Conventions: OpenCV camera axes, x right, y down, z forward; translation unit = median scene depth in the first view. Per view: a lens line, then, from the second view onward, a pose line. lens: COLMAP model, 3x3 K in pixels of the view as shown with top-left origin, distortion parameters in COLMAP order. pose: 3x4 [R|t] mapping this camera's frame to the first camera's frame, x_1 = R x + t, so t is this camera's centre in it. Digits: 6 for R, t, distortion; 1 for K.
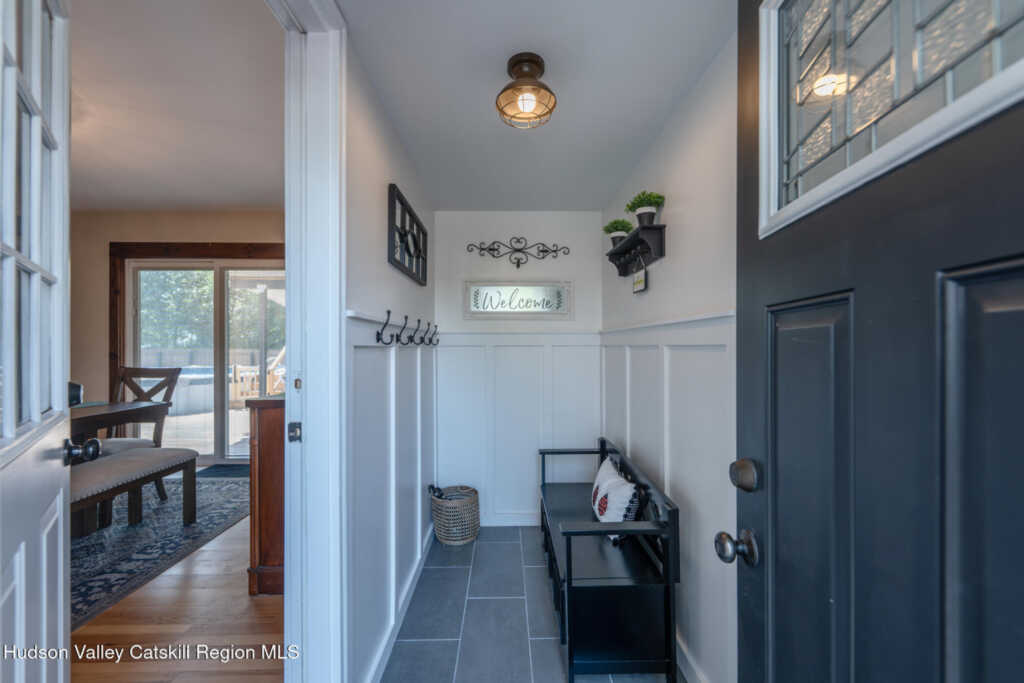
lens RADIAL K [[420.5, 0, 512.0], [0, 420.5, 341.5], [0, 0, 1]] dist [0.000659, -0.000082]
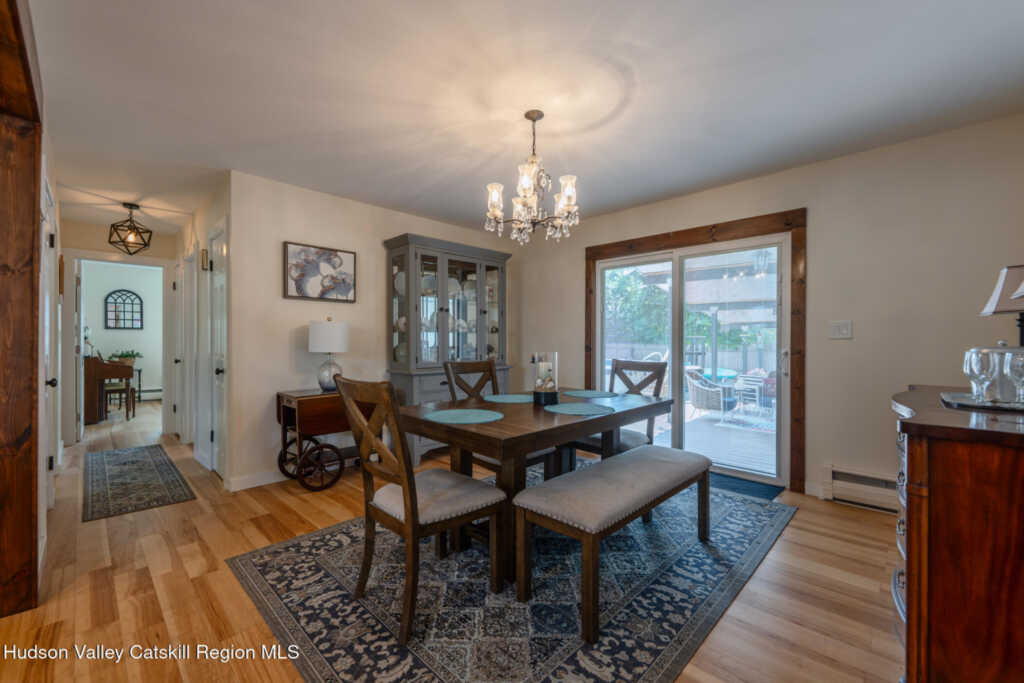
lens RADIAL K [[425.9, 0, 512.0], [0, 425.9, 341.5], [0, 0, 1]] dist [0.001589, 0.000181]
pose [[0.701413, 0.005891, -0.712731, -0.412167], [0.001984, 0.999946, 0.010218, 0.005052], [0.712752, -0.008581, 0.701363, 0.085046]]
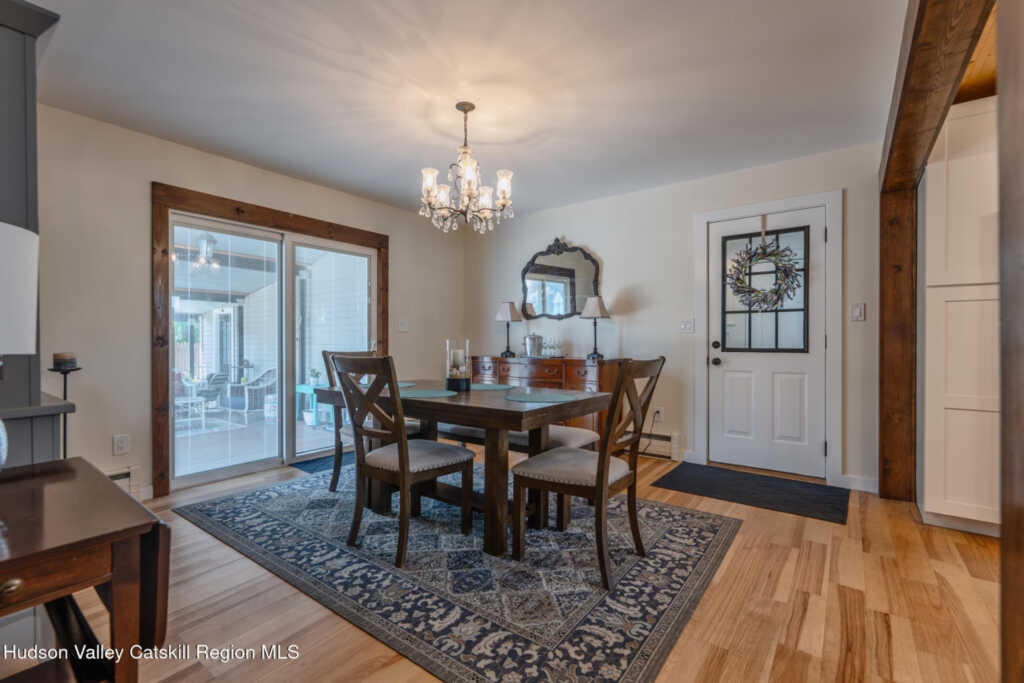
lens RADIAL K [[446.4, 0, 512.0], [0, 446.4, 341.5], [0, 0, 1]] dist [0.000067, 0.000113]
pose [[0.610142, 0.000736, 0.792291, -1.742047], [-0.011044, 0.999910, 0.007577, 0.032068], [-0.792215, -0.013373, 0.610096, 0.083783]]
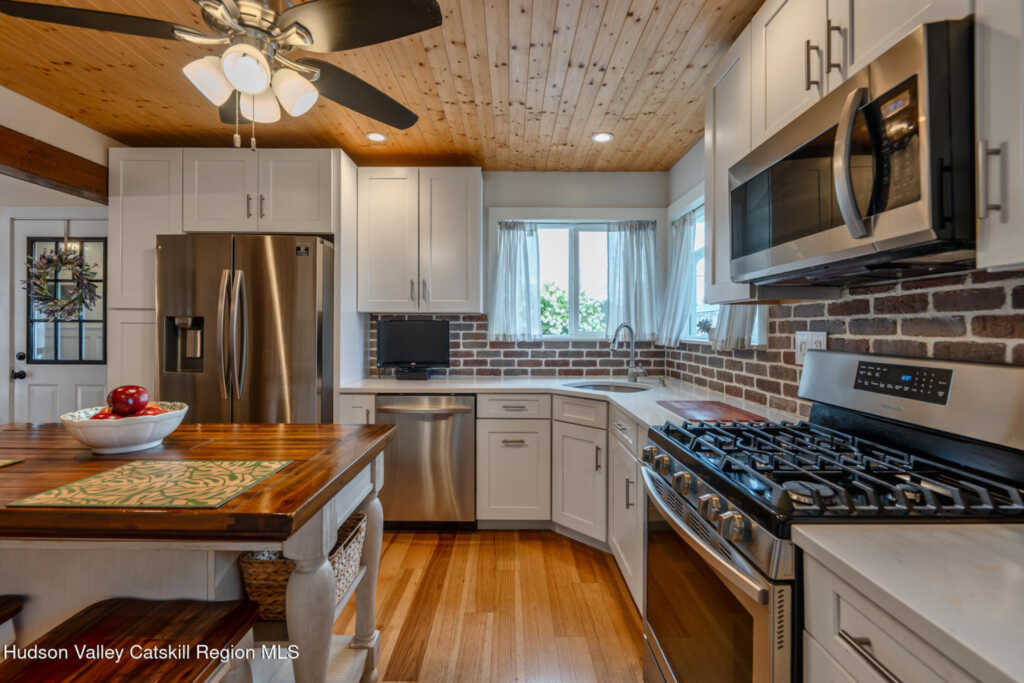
lens RADIAL K [[425.8, 0, 507.0], [0, 425.8, 333.6], [0, 0, 1]] dist [0.001356, 0.000061]
pose [[0.020503, 0.002820, 0.999786, -1.396354], [-0.017337, 0.999847, -0.002464, -0.043030], [-0.999639, -0.017283, 0.020549, -1.020585]]
